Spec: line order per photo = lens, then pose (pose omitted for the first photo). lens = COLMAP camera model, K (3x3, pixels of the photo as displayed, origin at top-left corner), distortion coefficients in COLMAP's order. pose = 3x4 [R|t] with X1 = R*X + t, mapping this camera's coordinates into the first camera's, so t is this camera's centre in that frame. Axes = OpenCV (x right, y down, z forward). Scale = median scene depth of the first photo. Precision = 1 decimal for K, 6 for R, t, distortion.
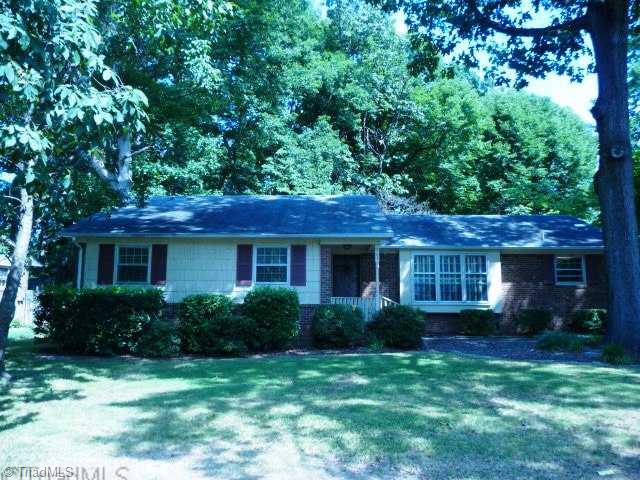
lens RADIAL K [[512.9, 0, 319.4], [0, 512.9, 235.8], [0, 0, 1]] dist [-0.005529, -0.002705]
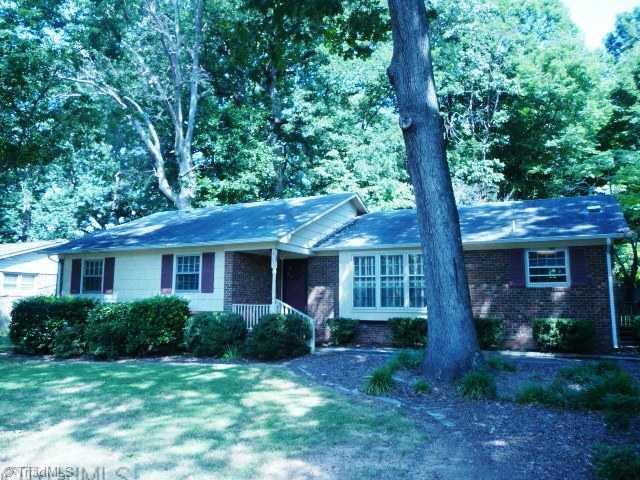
lens RADIAL K [[512.9, 0, 319.4], [0, 512.9, 235.8], [0, 0, 1]] dist [-0.005529, -0.002705]
pose [[0.911209, -0.056548, -0.408044, 0.506896], [0.057099, 0.998310, -0.010840, 0.007618], [0.407967, -0.013421, 0.912898, 0.152310]]
